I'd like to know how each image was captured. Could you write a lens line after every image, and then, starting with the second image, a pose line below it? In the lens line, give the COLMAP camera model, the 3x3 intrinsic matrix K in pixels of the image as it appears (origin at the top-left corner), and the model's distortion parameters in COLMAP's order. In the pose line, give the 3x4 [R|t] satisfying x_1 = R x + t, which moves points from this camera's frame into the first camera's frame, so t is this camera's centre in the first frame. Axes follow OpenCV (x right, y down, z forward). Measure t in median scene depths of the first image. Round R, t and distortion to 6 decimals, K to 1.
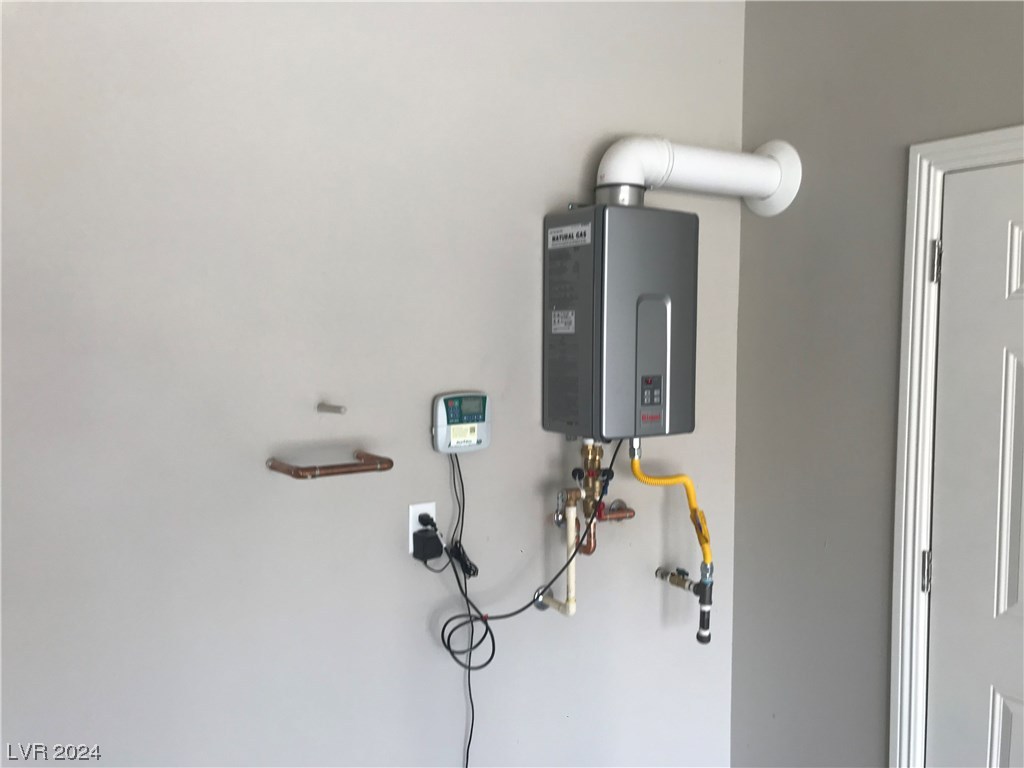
lens RADIAL K [[829.0, 0, 508.5], [0, 829.0, 386.6], [0, 0, 1]] dist [0.047589, -0.077784]
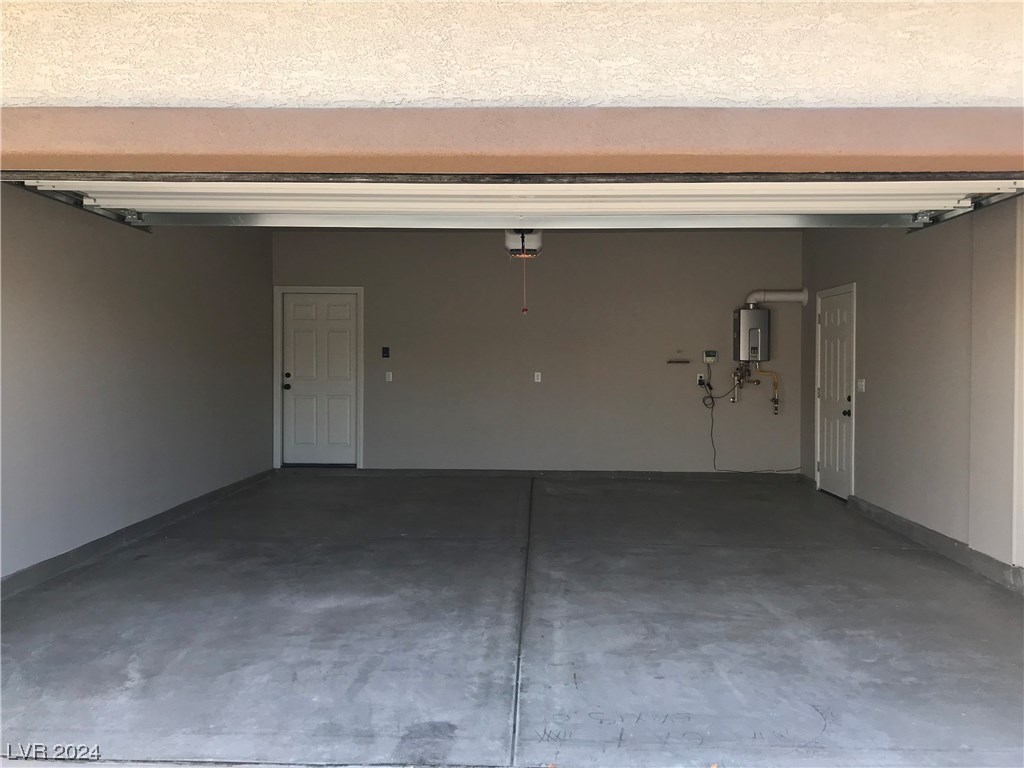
lens RADIAL K [[829.0, 0, 510.5], [0, 829.0, 381.3], [0, 0, 1]] dist [0.047589, -0.077784]
pose [[0.828257, 0.006733, -0.560309, 1.638787], [-0.029831, 0.999040, -0.032091, 0.363489], [0.559554, 0.043294, 0.827662, -3.505418]]
